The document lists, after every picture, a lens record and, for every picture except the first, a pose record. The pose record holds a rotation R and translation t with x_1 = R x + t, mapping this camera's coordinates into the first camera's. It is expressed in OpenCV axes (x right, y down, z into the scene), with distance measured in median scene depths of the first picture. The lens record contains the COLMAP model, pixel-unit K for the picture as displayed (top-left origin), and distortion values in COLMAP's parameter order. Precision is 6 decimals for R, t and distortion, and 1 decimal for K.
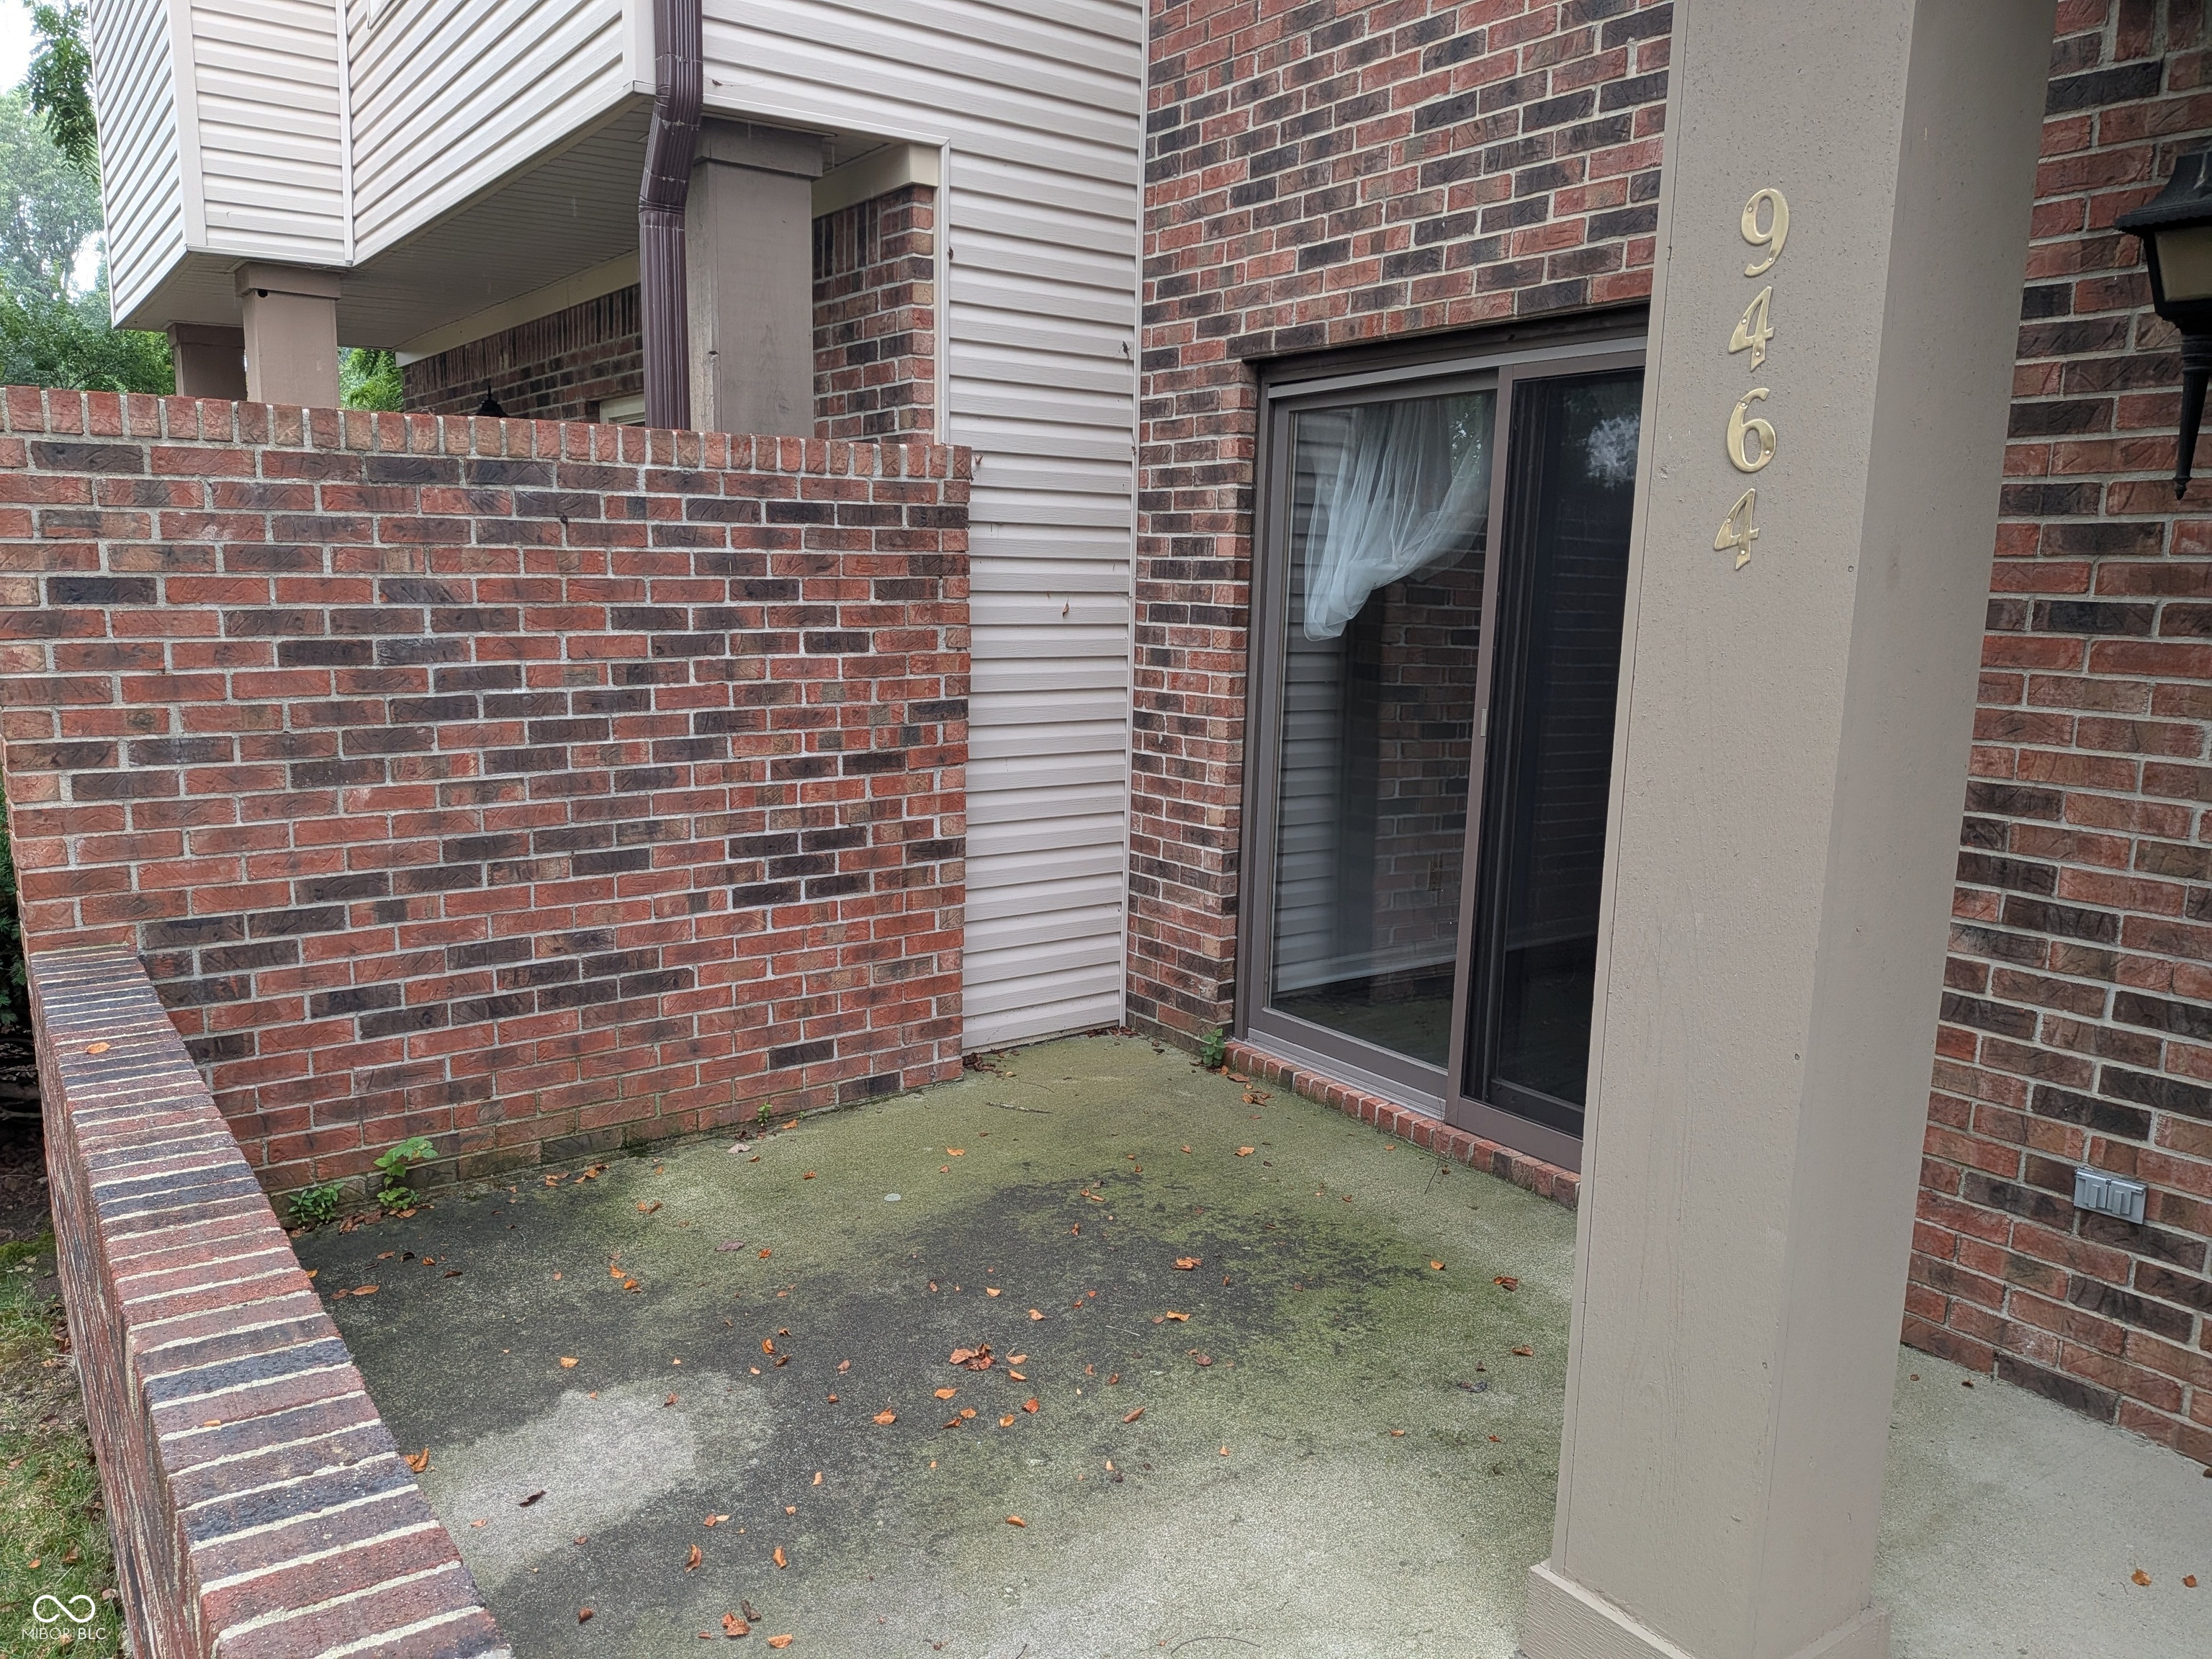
lens RADIAL K [[1555.6, 0, 1095.0], [0, 1555.6, 868.1], [0, 0, 1]] dist [0.092571, -0.186015]
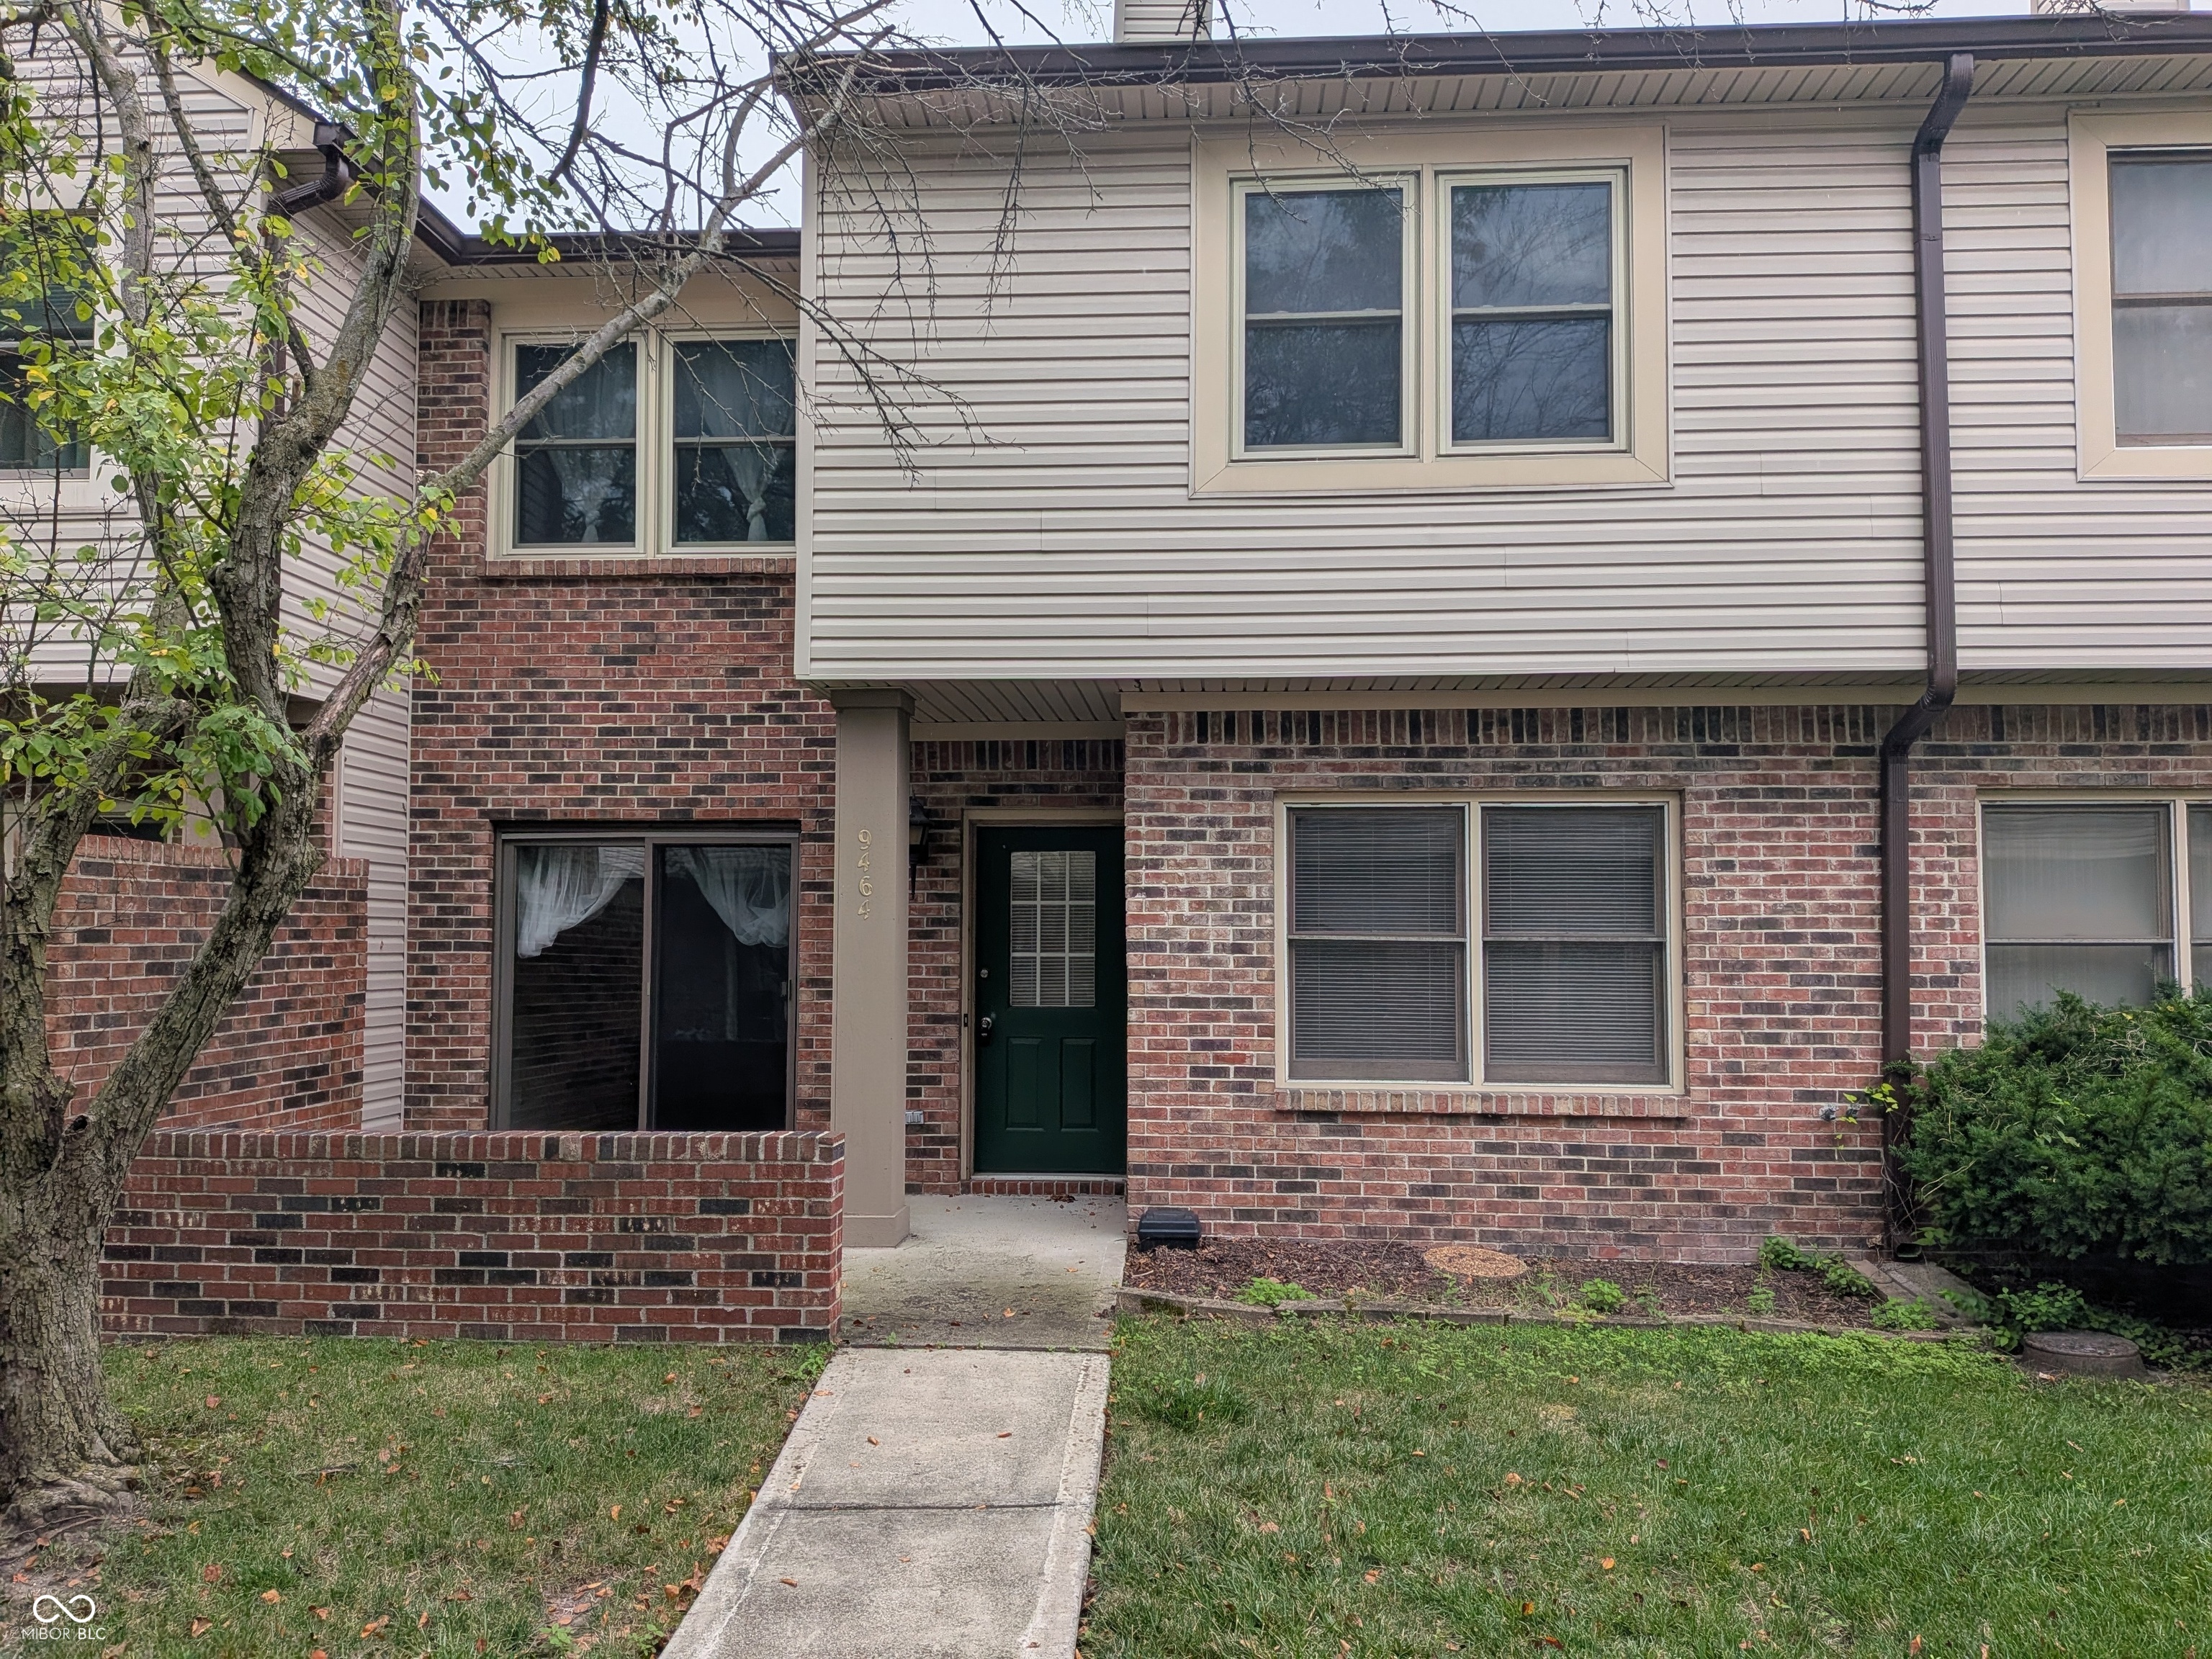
lens RADIAL K [[1555.6, 0, 1095.0], [0, 1555.6, 868.1], [0, 0, 1]] dist [0.092571, -0.186015]
pose [[0.638662, 0.020786, 0.769207, -0.947089], [0.150511, 0.976952, -0.151367, 0.154158], [-0.754624, 0.212446, 0.620813, -0.807503]]
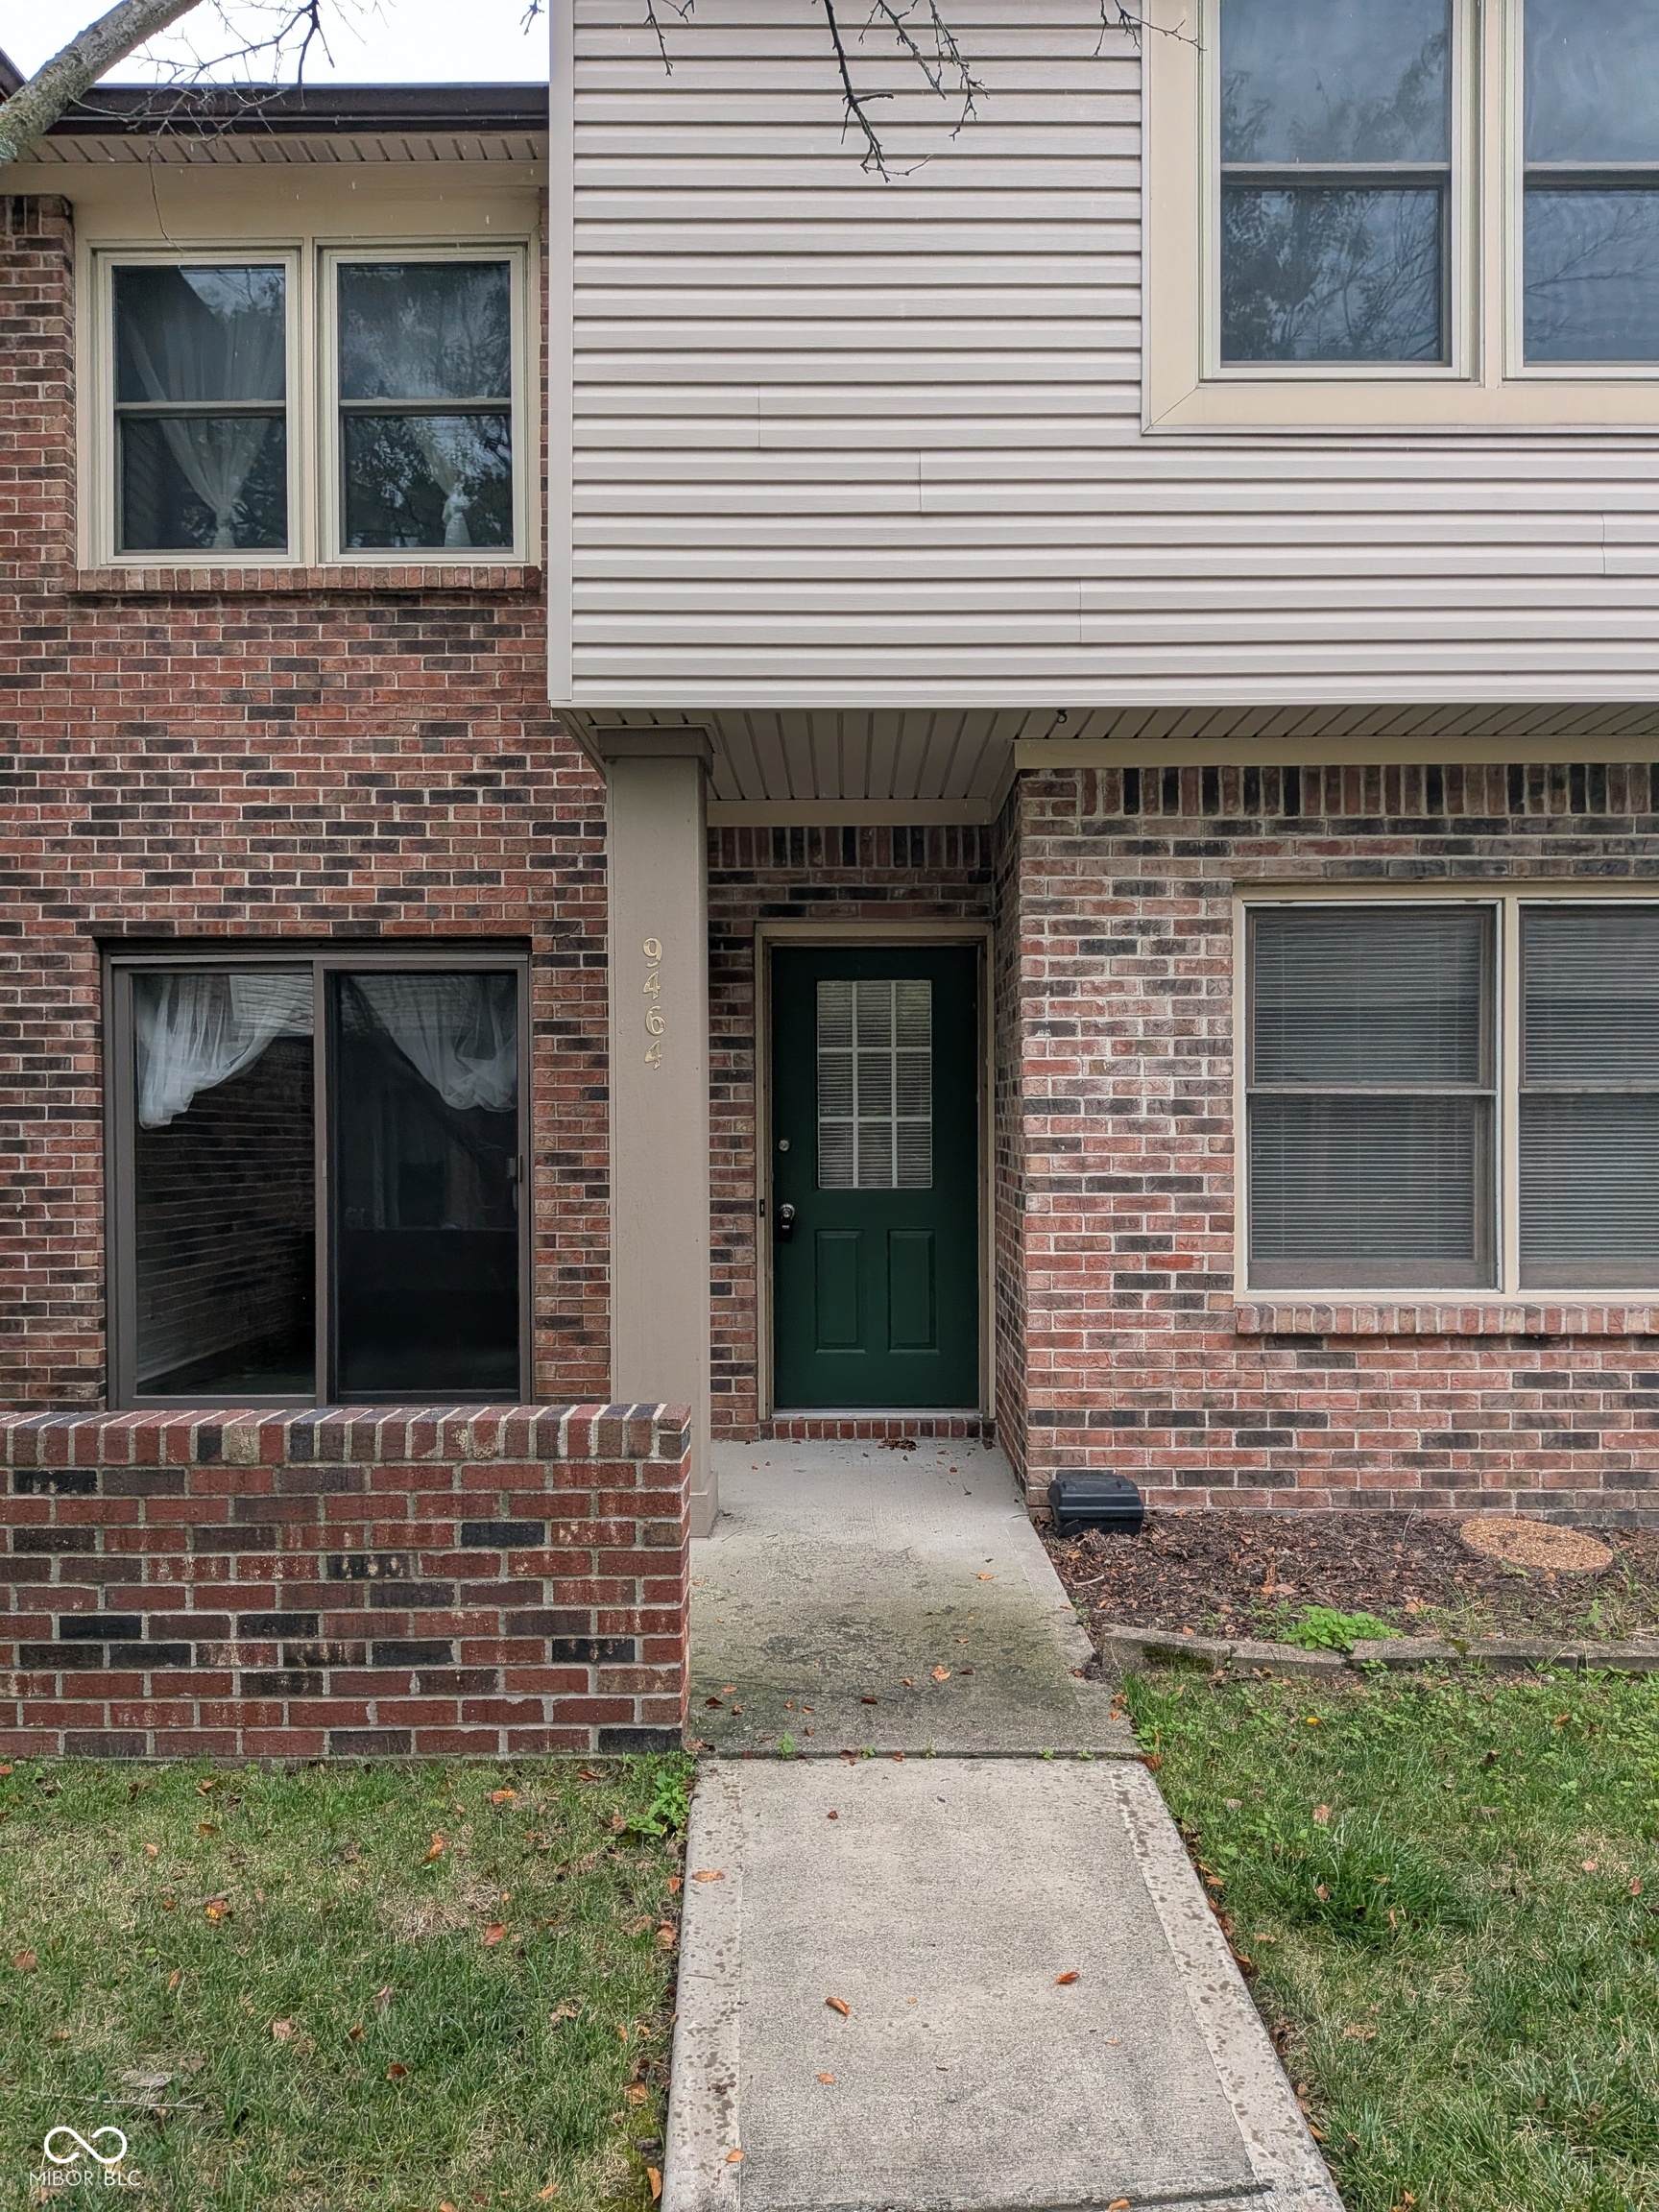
lens RADIAL K [[1555.6, 0, 833.6], [0, 1555.6, 1137.6], [0, 0, 1]] dist [0.092571, -0.186015]
pose [[0.587930, -0.035984, 0.808111, -0.674292], [0.164604, 0.983430, -0.075965, 0.077104], [-0.791987, 0.177680, 0.584111, -0.343497]]
